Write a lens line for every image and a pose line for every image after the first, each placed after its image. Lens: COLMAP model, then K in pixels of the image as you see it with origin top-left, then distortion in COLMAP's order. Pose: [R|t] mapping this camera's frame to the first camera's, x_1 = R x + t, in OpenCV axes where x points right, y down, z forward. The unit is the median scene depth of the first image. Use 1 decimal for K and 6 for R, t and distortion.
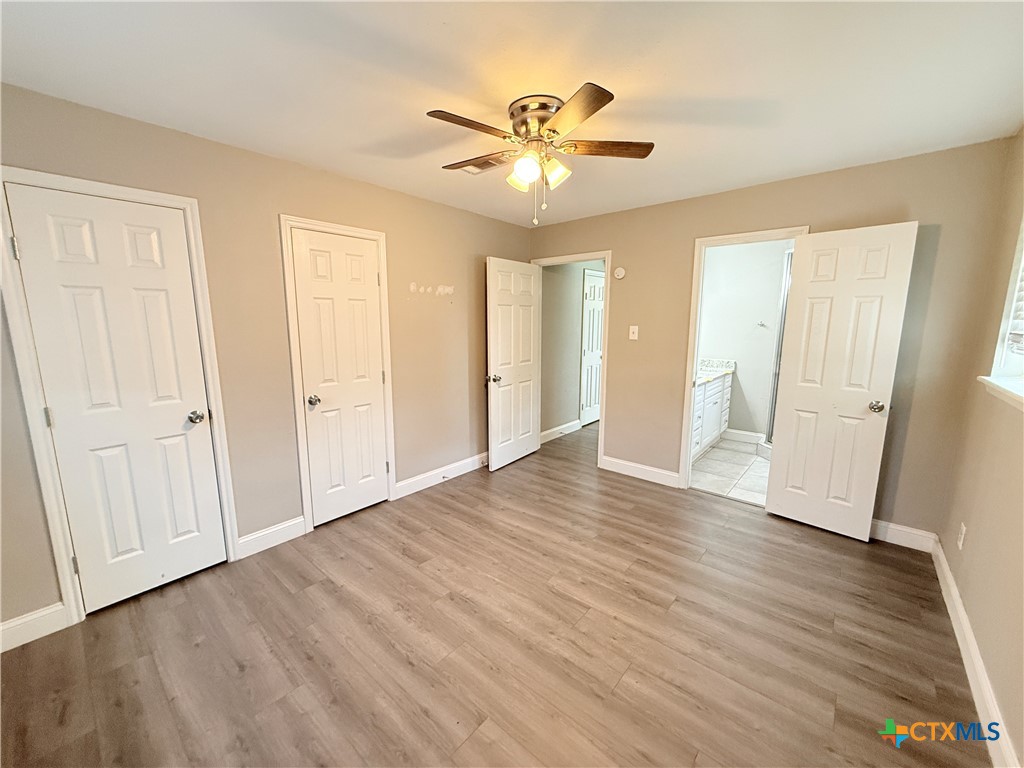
lens RADIAL K [[407.3, 0, 512.0], [0, 407.3, 384.0], [0, 0, 1]] dist [-0.000680, -0.000084]
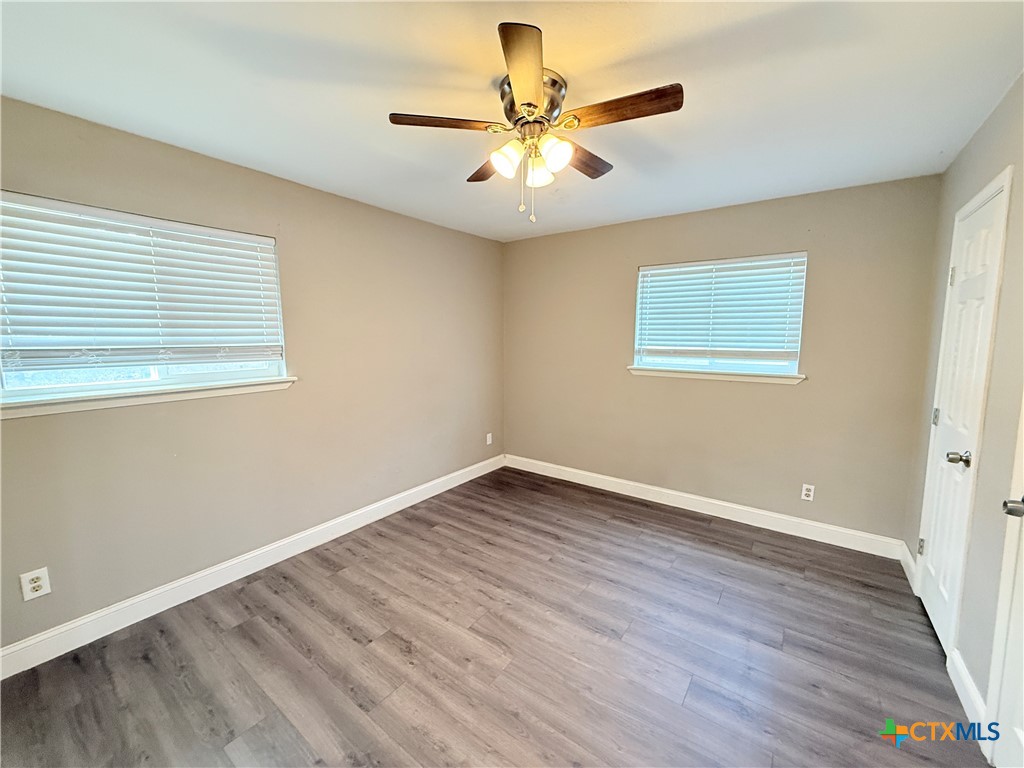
lens RADIAL K [[407.3, 0, 512.0], [0, 407.3, 384.0], [0, 0, 1]] dist [-0.000680, -0.000084]
pose [[-0.997079, 0.010162, -0.075705, 0.160959], [-0.010602, 0.963104, 0.268922, -0.287748], [0.075644, 0.268939, -0.960182, 1.842178]]
